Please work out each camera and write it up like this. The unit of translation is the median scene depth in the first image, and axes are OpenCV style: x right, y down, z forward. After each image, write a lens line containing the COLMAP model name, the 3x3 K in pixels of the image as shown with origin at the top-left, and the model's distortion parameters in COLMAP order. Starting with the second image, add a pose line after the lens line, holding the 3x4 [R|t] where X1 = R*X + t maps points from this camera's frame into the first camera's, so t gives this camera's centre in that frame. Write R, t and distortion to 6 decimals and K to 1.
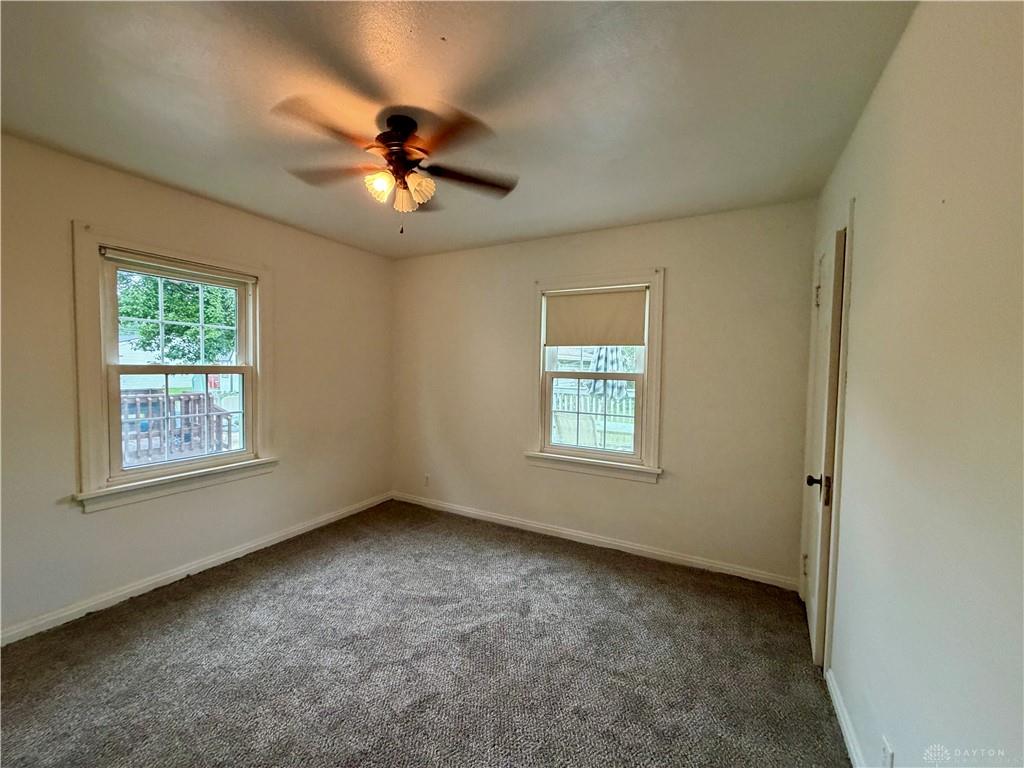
lens RADIAL K [[418.2, 0, 512.0], [0, 418.2, 384.0], [0, 0, 1]] dist [-0.002058, -0.000226]
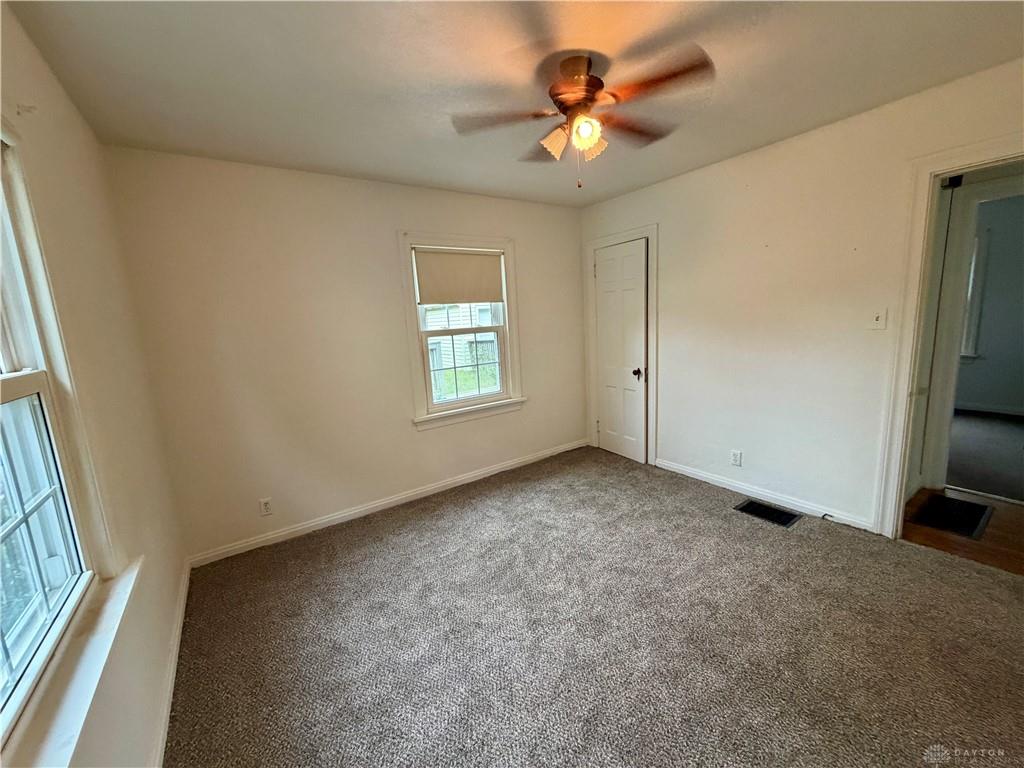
lens RADIAL K [[406.5, 0, 510.9], [0, 406.5, 384.6], [0, 0, 1]] dist [-0.002080, 0.000008]
pose [[0.438227, -0.181877, 0.880272, -0.718519], [0.107141, 0.982903, 0.149744, -0.028707], [-0.892456, 0.028691, 0.450221, 0.423165]]
